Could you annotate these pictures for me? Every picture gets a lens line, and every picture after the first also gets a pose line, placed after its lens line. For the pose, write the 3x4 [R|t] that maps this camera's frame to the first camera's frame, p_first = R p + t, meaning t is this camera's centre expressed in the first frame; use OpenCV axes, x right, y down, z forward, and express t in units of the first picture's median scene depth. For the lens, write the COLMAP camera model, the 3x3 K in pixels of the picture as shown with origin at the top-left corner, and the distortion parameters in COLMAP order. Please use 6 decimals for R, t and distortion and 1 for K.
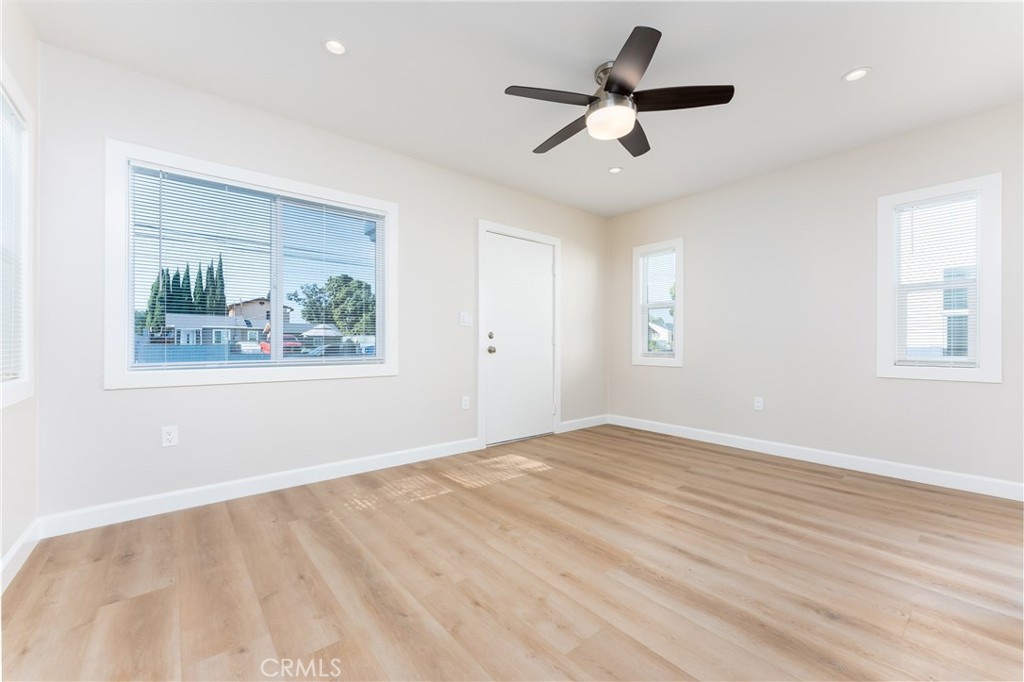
lens RADIAL K [[413.3, 0, 514.6], [0, 413.3, 343.1], [0, 0, 1]] dist [-0.000684, 0.000021]
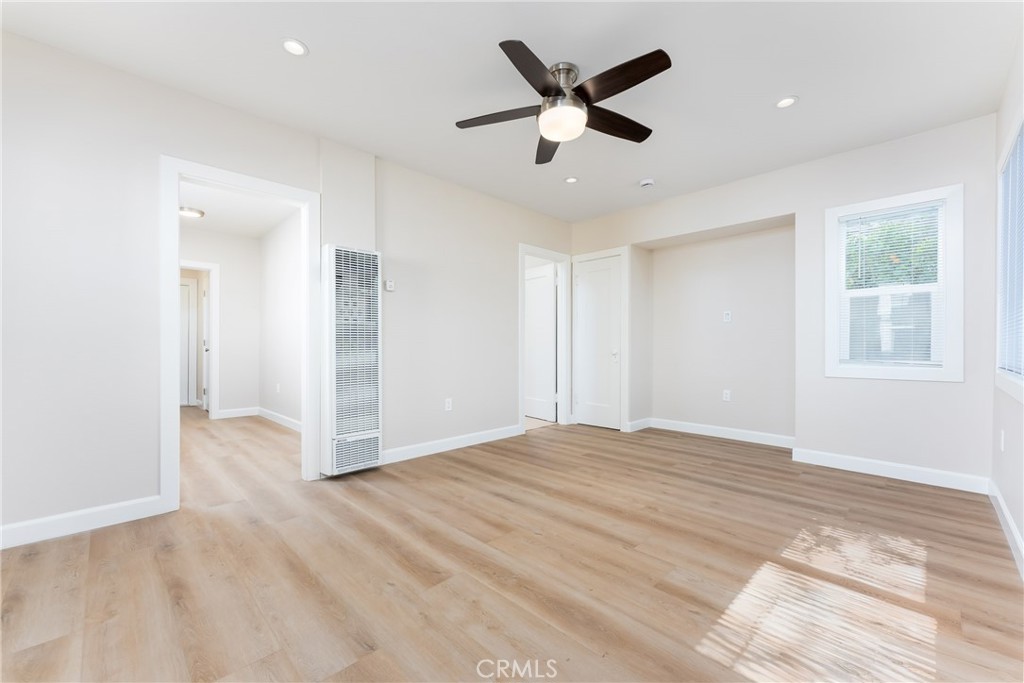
lens RADIAL K [[413.3, 0, 510.9], [0, 413.3, 344.6], [0, 0, 1]] dist [-0.000684, 0.000021]
pose [[-0.997205, 0.000752, -0.074705, 0.461028], [0.001030, 0.999993, -0.003685, 0.001005], [0.074702, -0.003751, -0.997199, 2.169434]]
